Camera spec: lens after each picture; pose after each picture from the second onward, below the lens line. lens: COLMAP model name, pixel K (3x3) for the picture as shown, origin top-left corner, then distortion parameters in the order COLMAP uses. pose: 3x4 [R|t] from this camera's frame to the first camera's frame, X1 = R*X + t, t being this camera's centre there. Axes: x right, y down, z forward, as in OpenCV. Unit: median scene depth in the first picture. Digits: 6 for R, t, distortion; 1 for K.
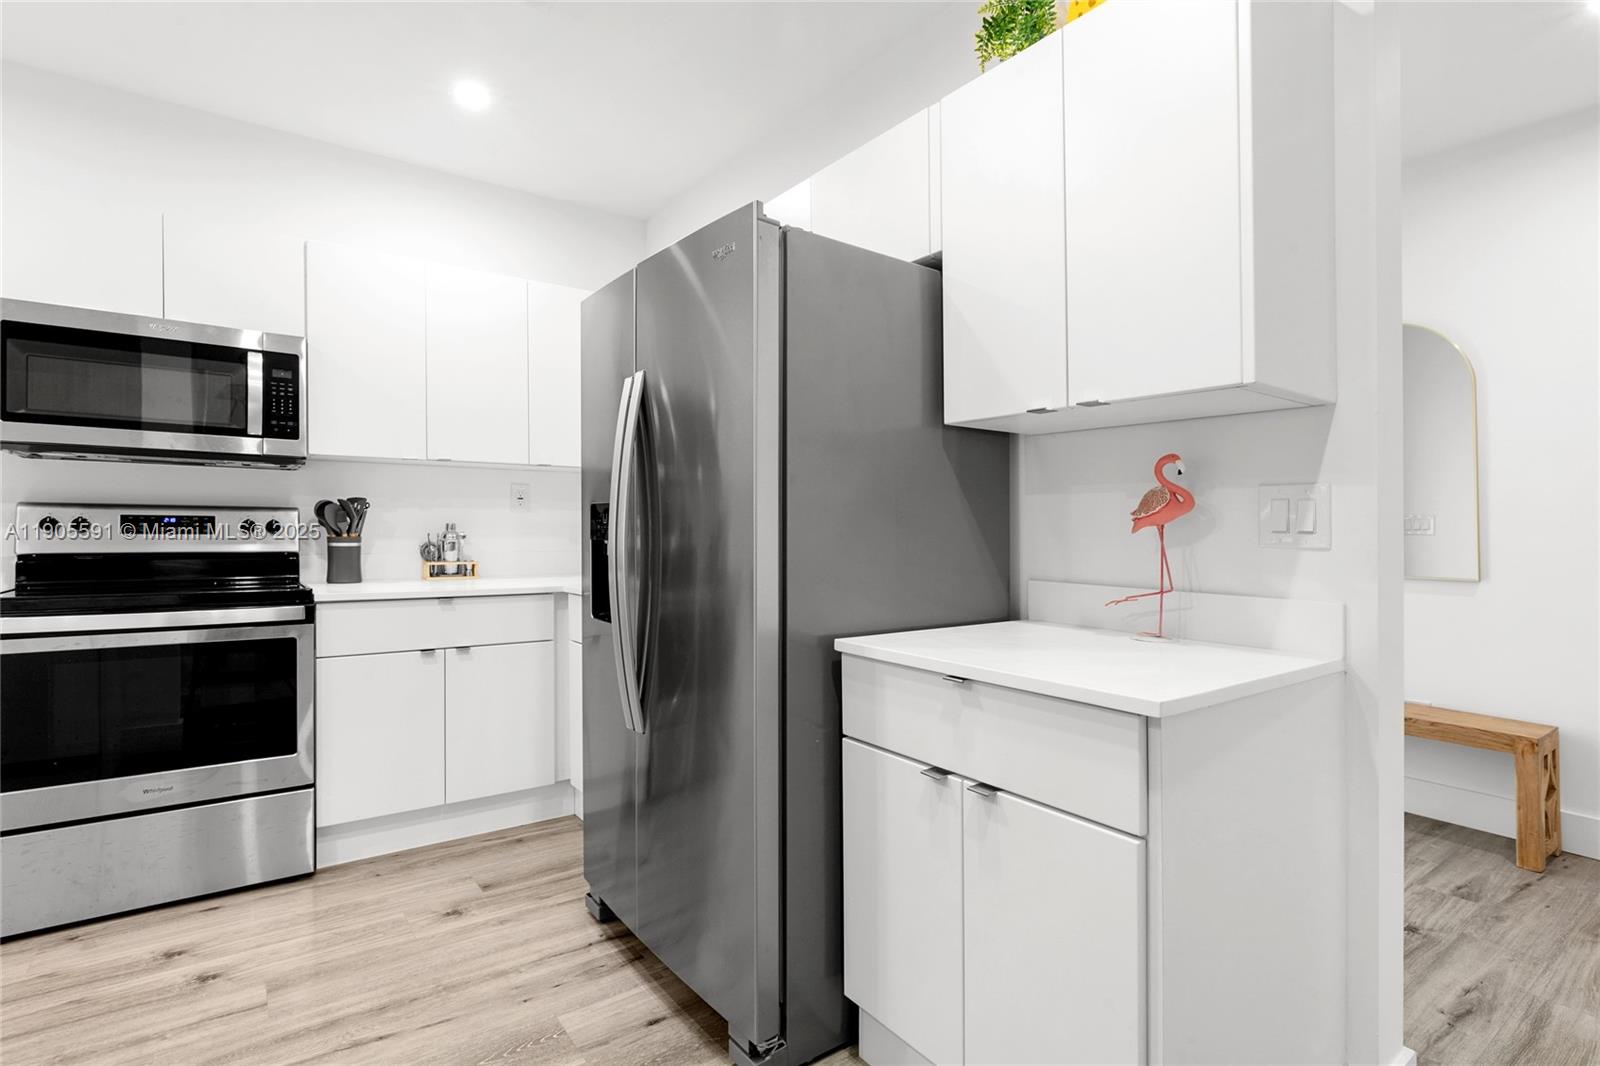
lens RADIAL K [[776.2, 0, 798.8], [0, 776.2, 529.9], [0, 0, 1]] dist [-0.000533, -0.000140]
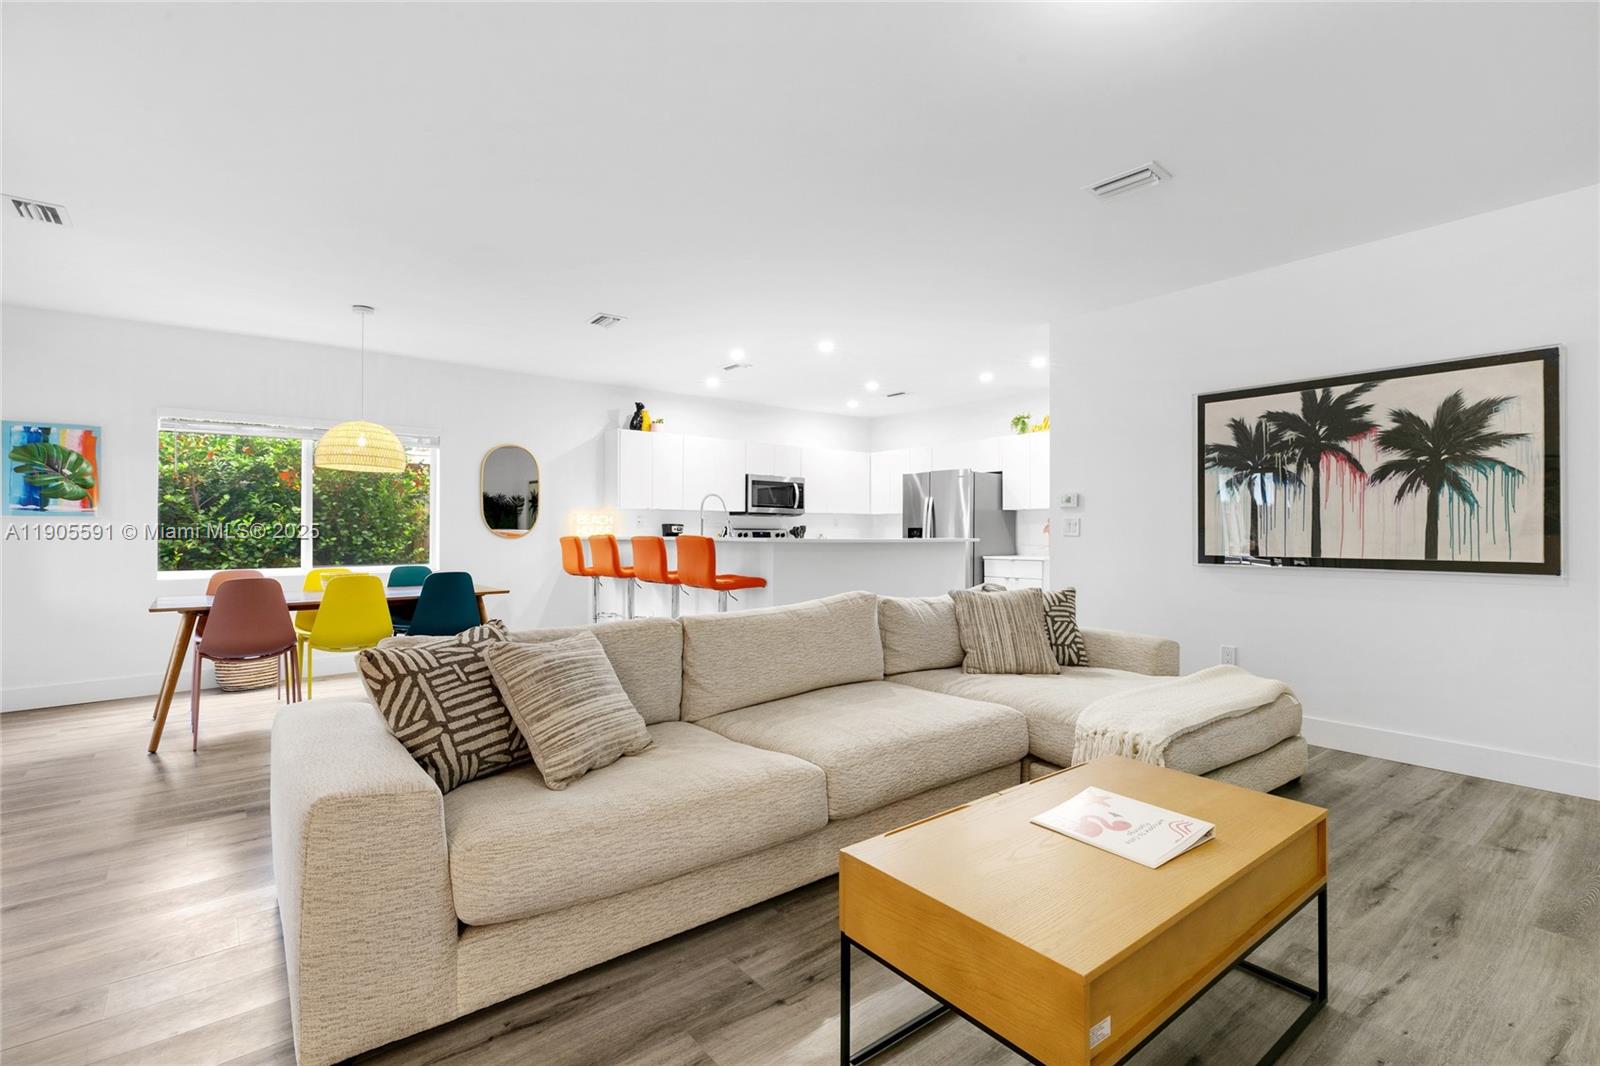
lens RADIAL K [[723.1, 0, 807.7], [0, 723.1, 548.0], [0, 0, 1]] dist [-0.001781, -0.000269]
pose [[0.998044, -0.010496, 0.061625, -0.853205], [0.009793, 0.999884, 0.011697, 0.017323], [-0.061740, -0.011071, 0.998031, -2.216142]]
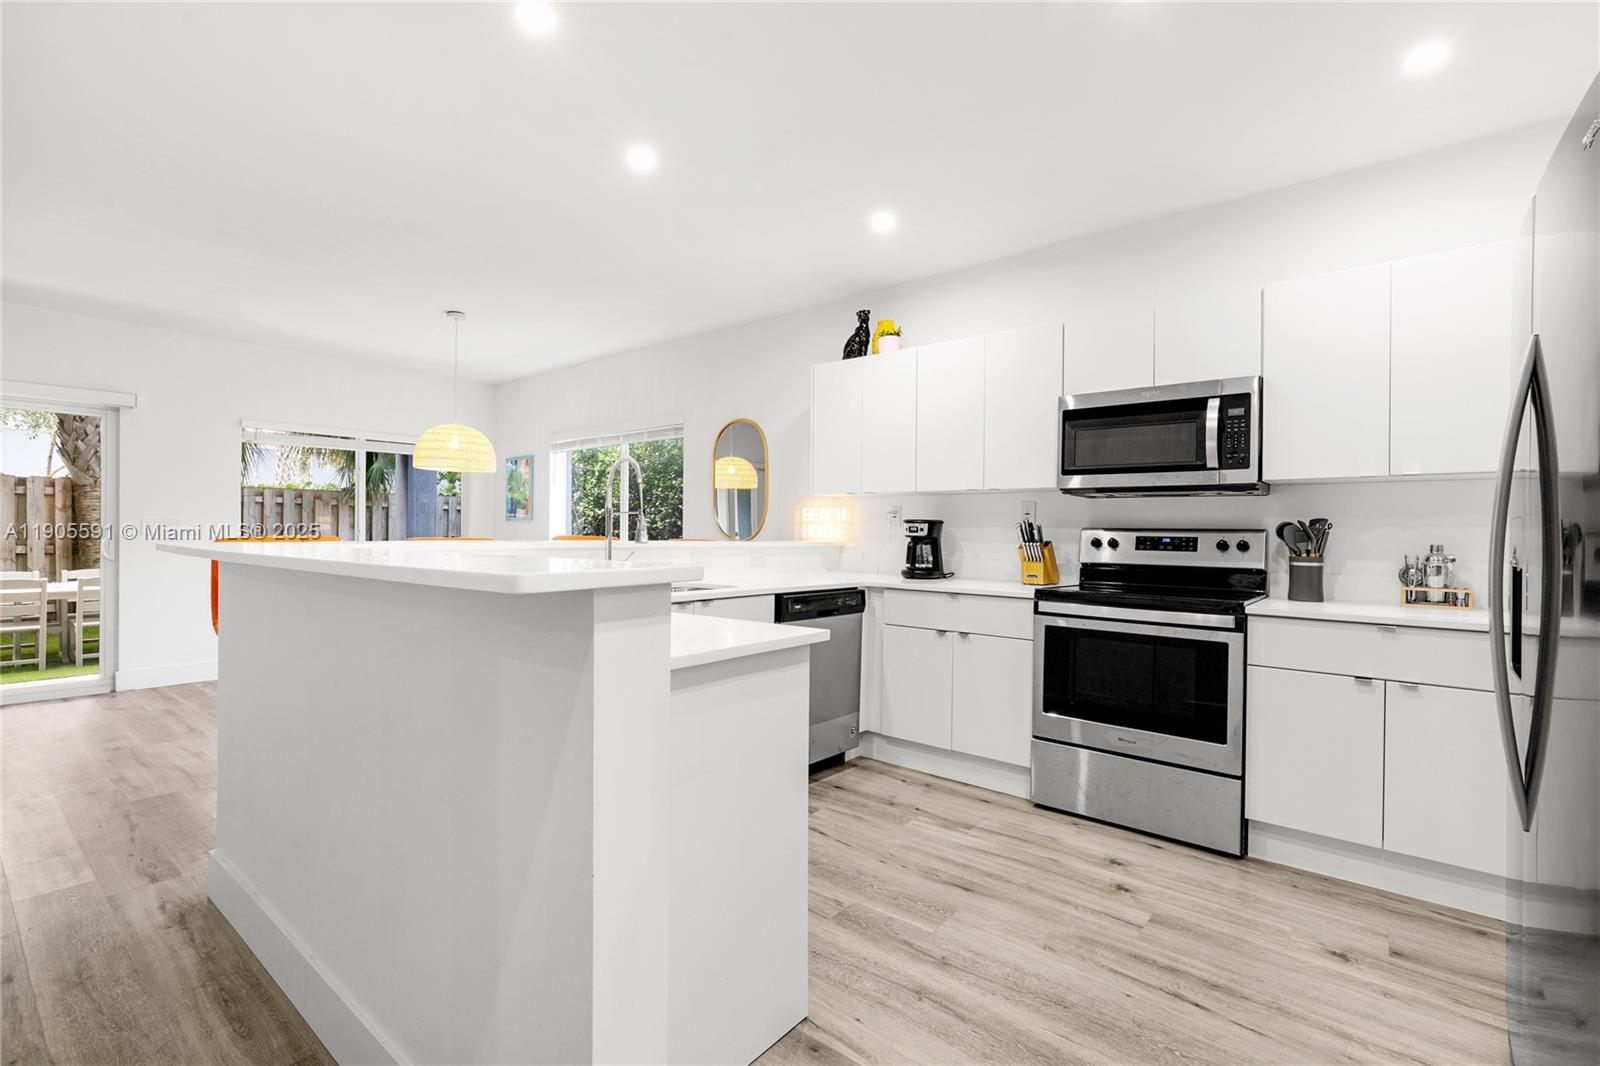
lens RADIAL K [[723.1, 0, 807.7], [0, 723.1, 548.0], [0, 0, 1]] dist [-0.001781, -0.000269]
pose [[0.250385, 0.010819, -0.968086, 0.213479], [-0.016736, 0.999837, 0.006846, 0.002241], [0.968002, 0.014487, 0.250525, 0.130221]]
